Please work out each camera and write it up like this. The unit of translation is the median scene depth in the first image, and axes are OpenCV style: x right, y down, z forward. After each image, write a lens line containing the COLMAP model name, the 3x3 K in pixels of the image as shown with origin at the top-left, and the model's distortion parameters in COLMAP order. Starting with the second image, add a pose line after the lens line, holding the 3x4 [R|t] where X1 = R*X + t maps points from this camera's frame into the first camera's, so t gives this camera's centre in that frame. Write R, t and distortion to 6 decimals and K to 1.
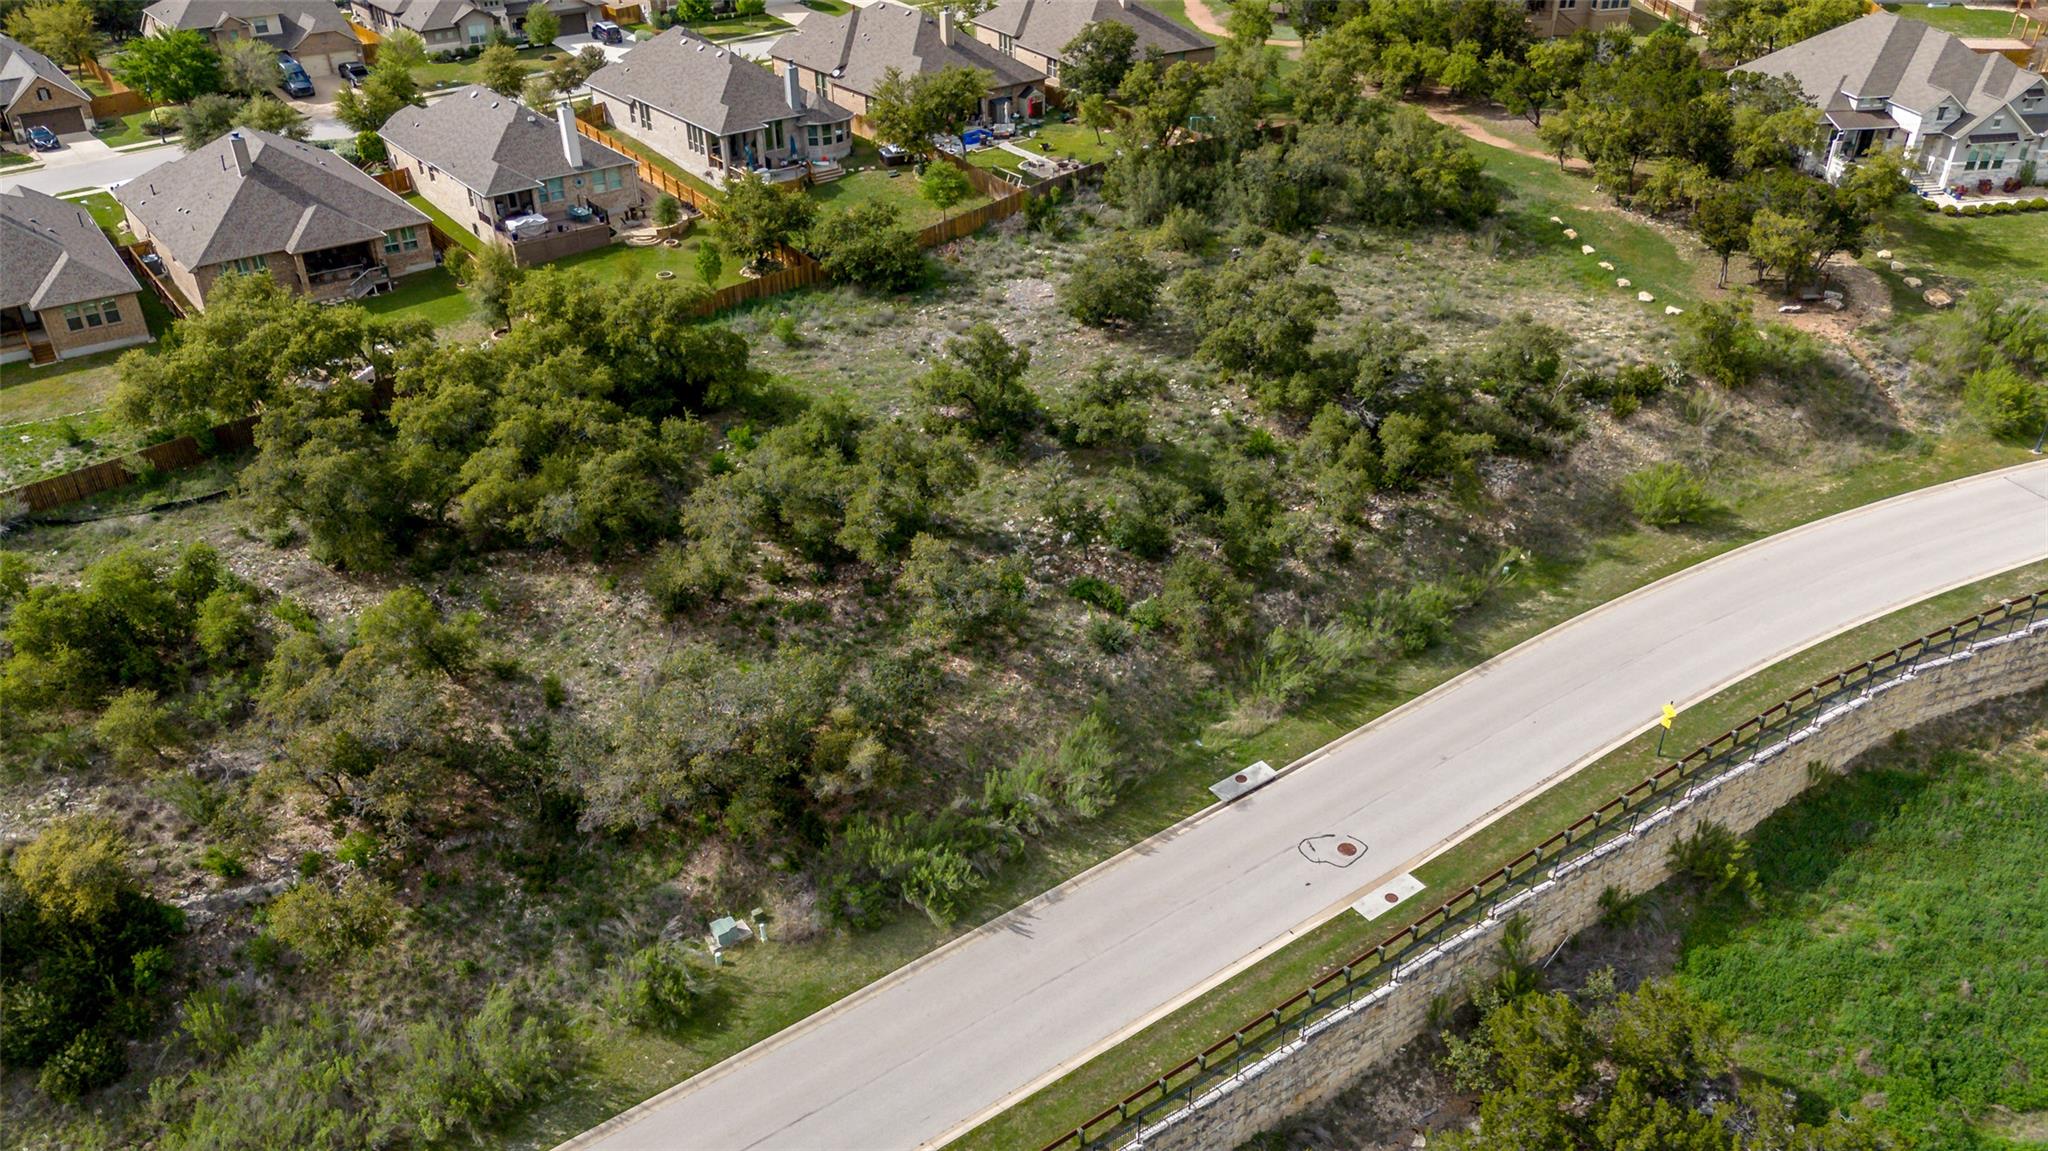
lens RADIAL K [[1539.7, 0, 1035.1], [0, 1539.7, 585.0], [0, 0, 1]] dist [0.080922, -0.087526]
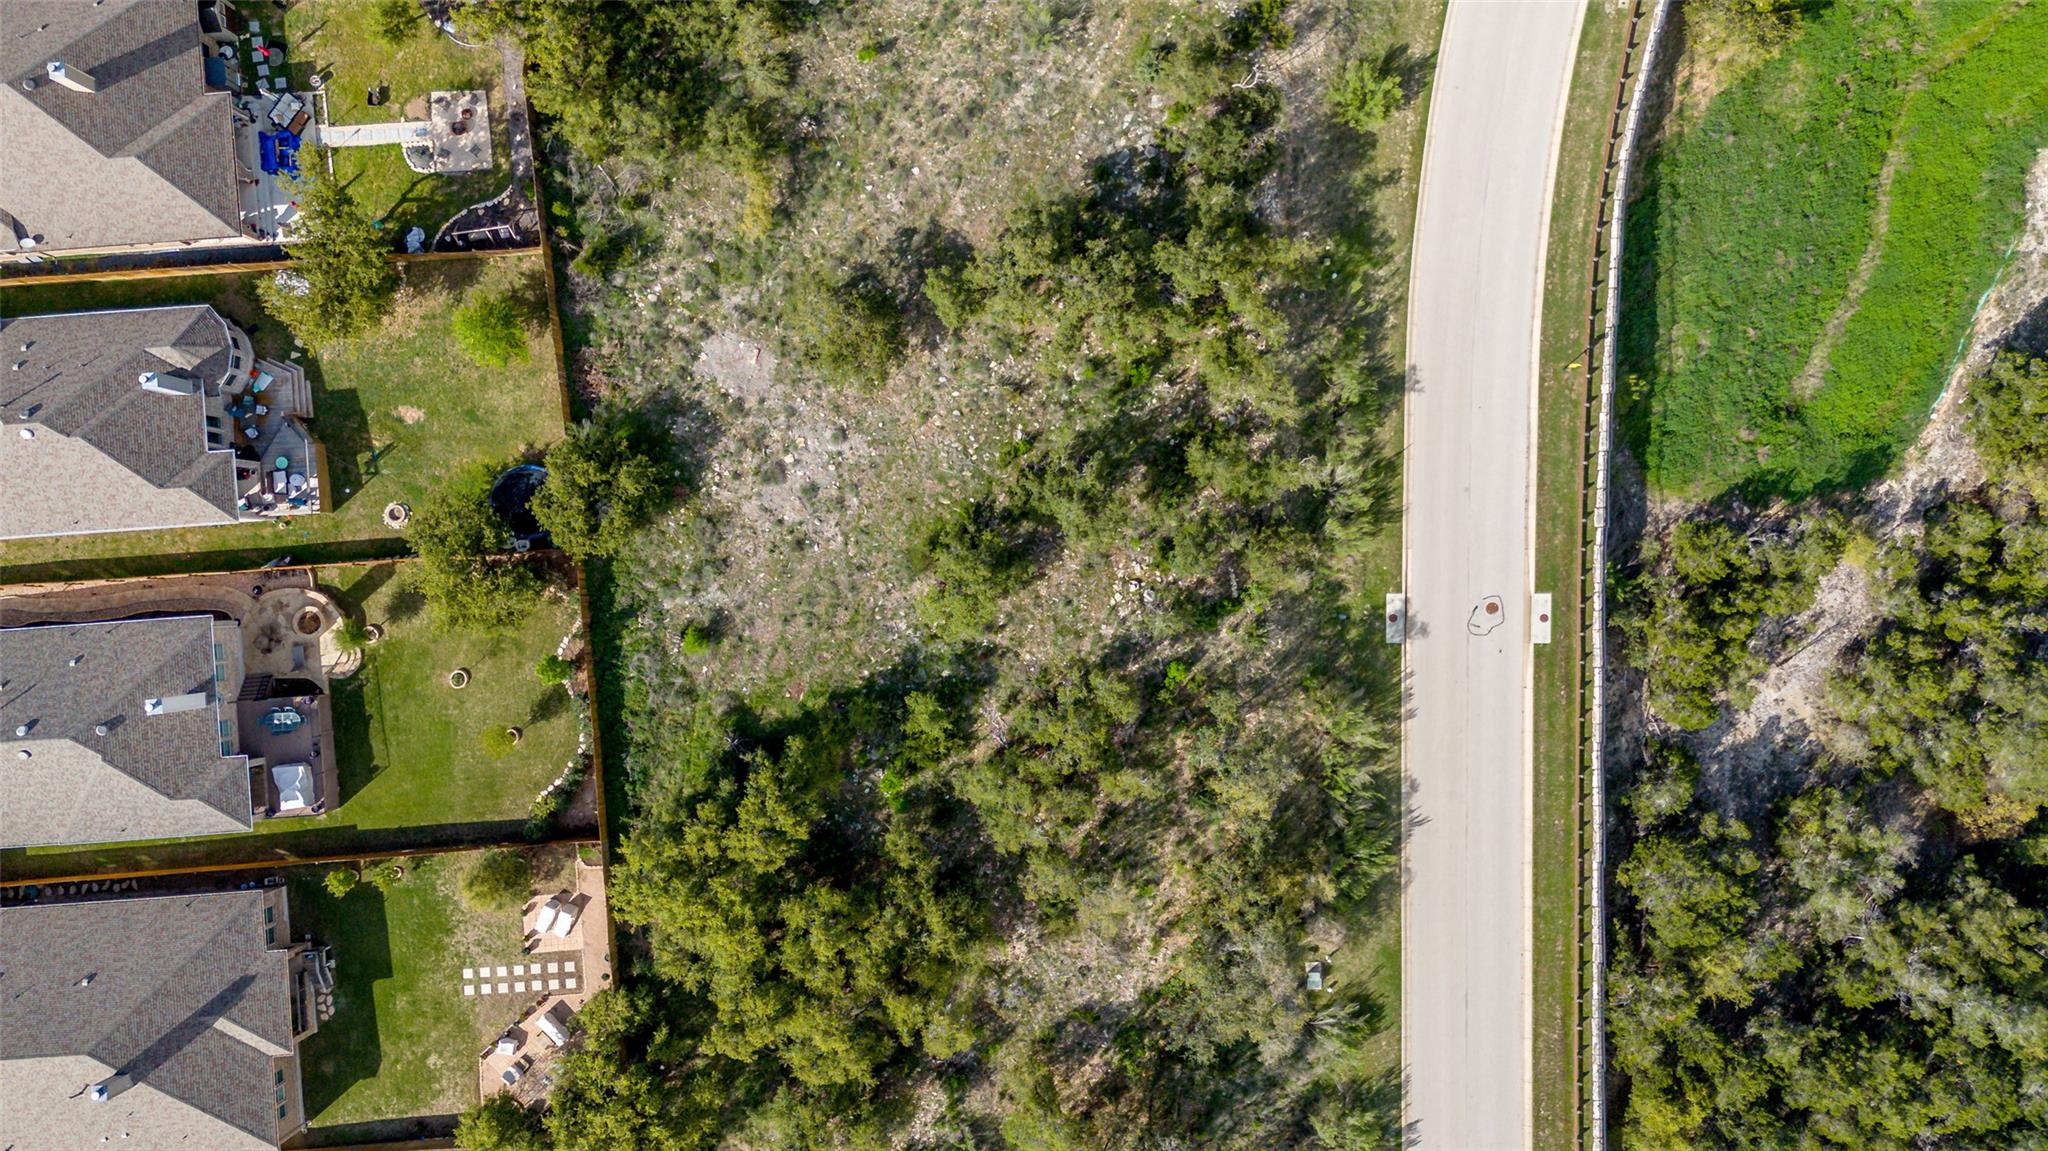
lens RADIAL K [[1539.7, 0, 1035.1], [0, 1539.7, 585.0], [0, 0, 1]] dist [0.080922, -0.087526]
pose [[0.554764, -0.831893, -0.013815, -0.002593], [0.455913, 0.290061, 0.841432, -1.034401], [-0.695974, -0.473095, 0.540186, 0.409716]]
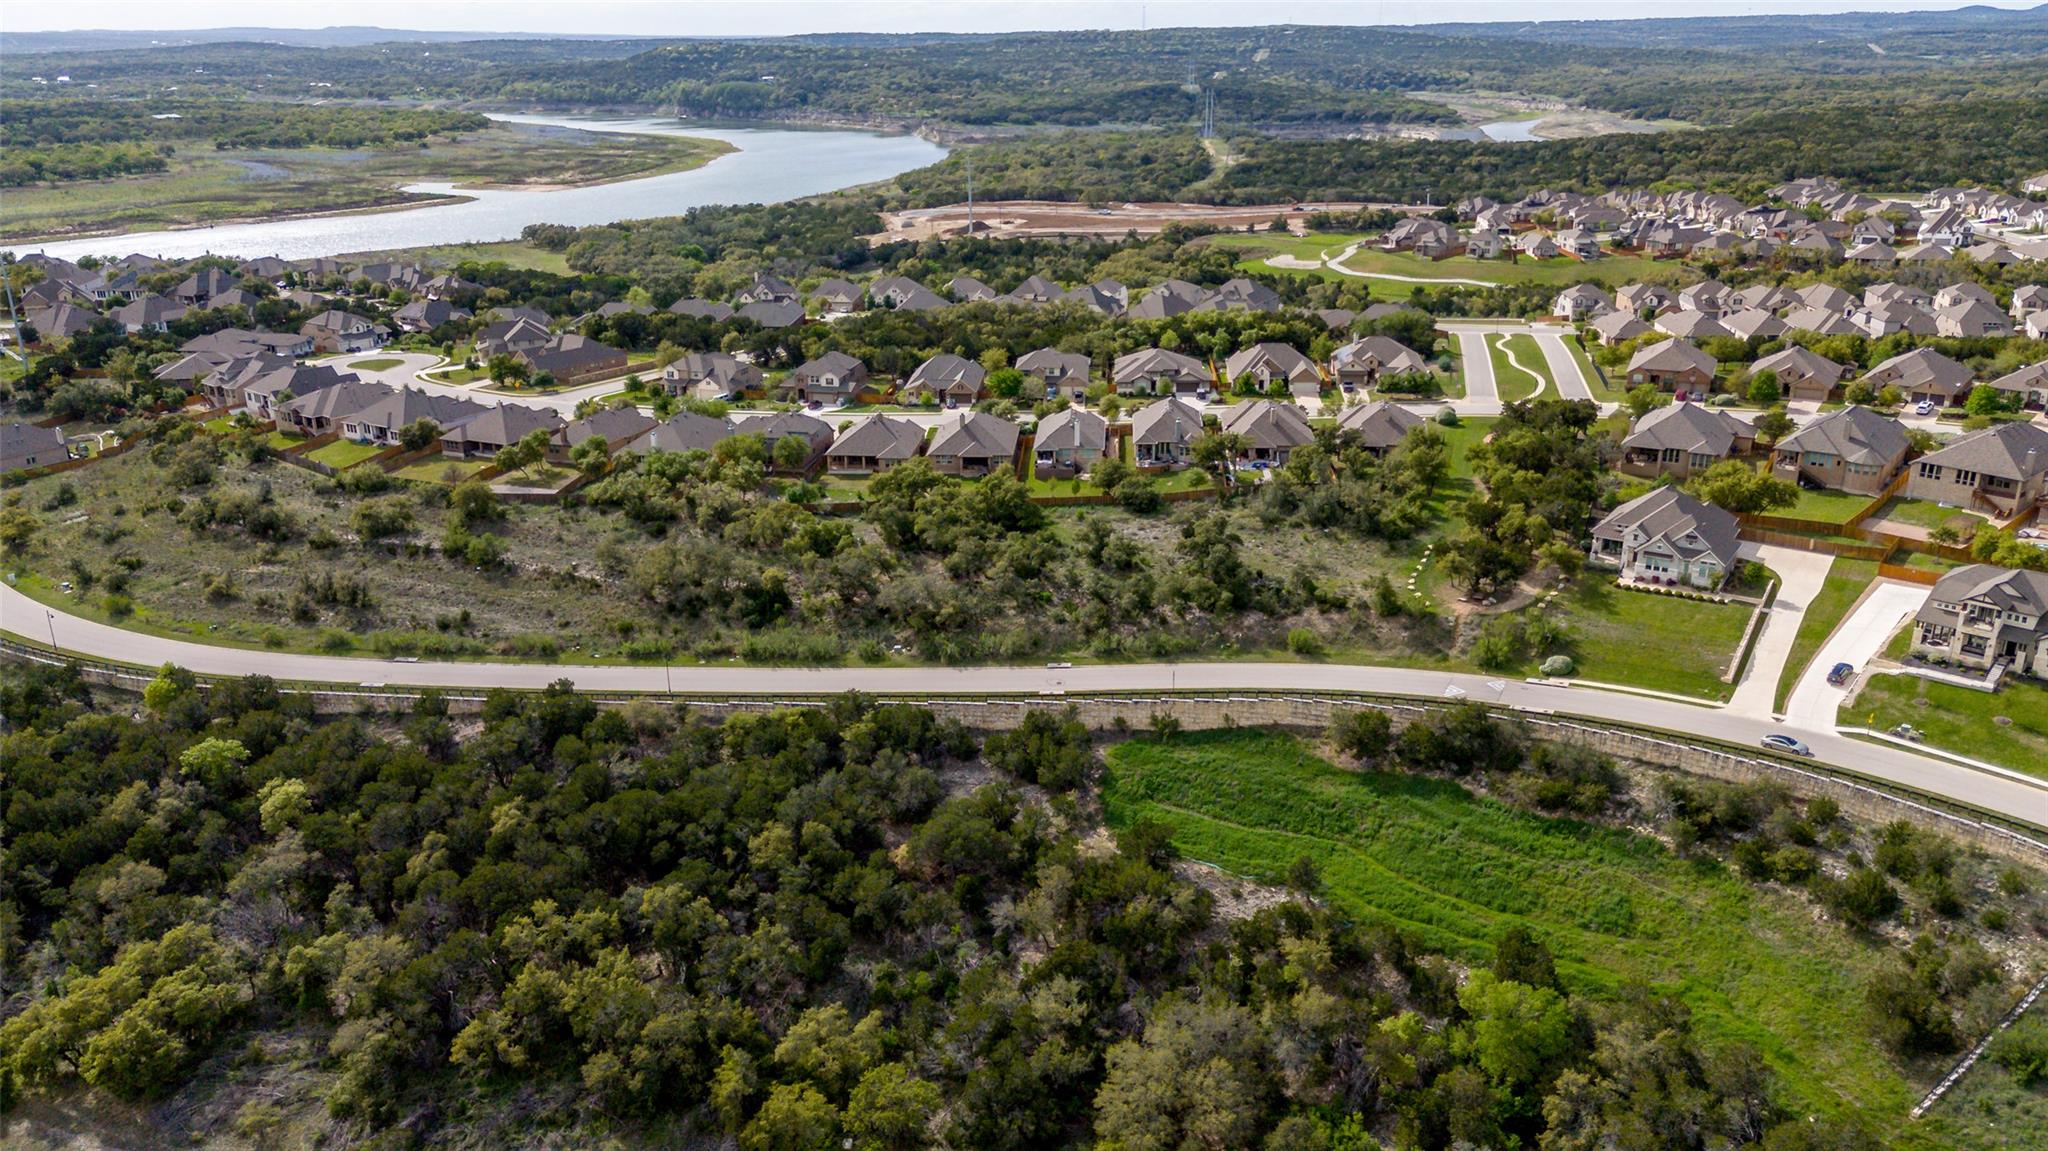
lens RADIAL K [[1539.7, 0, 1035.1], [0, 1539.7, 585.0], [0, 0, 1]] dist [0.080922, -0.087526]
pose [[0.753411, 0.220682, -0.619412, 1.607977], [-0.335329, 0.939250, -0.073238, 0.182508], [0.565620, 0.262885, 0.781643, -1.165056]]
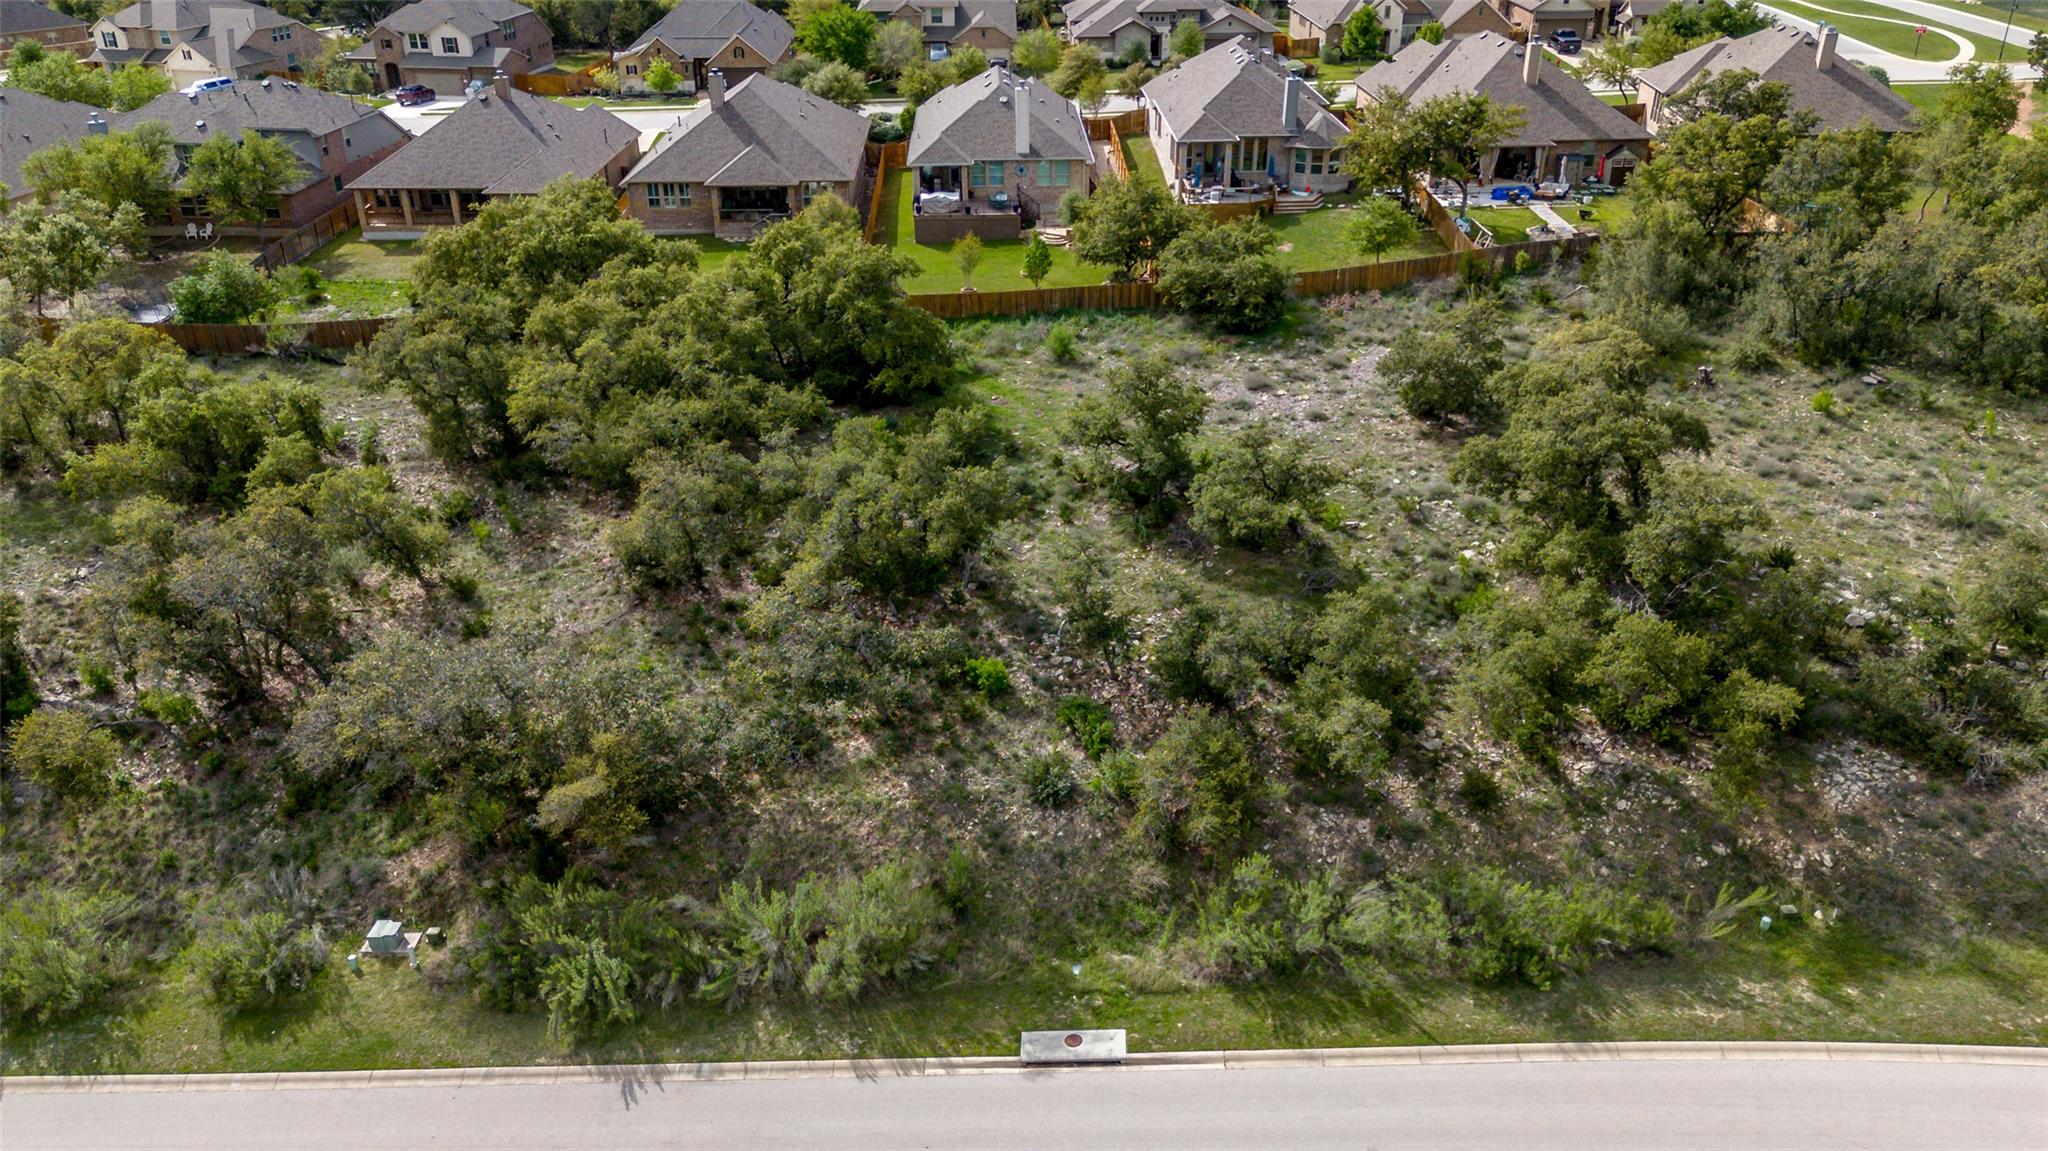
lens RADIAL K [[1539.7, 0, 1035.1], [0, 1539.7, 585.0], [0, 0, 1]] dist [0.080922, -0.087526]
pose [[0.808900, 0.269850, -0.522362, 0.353714], [-0.304134, 0.952397, 0.021038, -0.059651], [0.503173, 0.141850, 0.852465, 0.335600]]
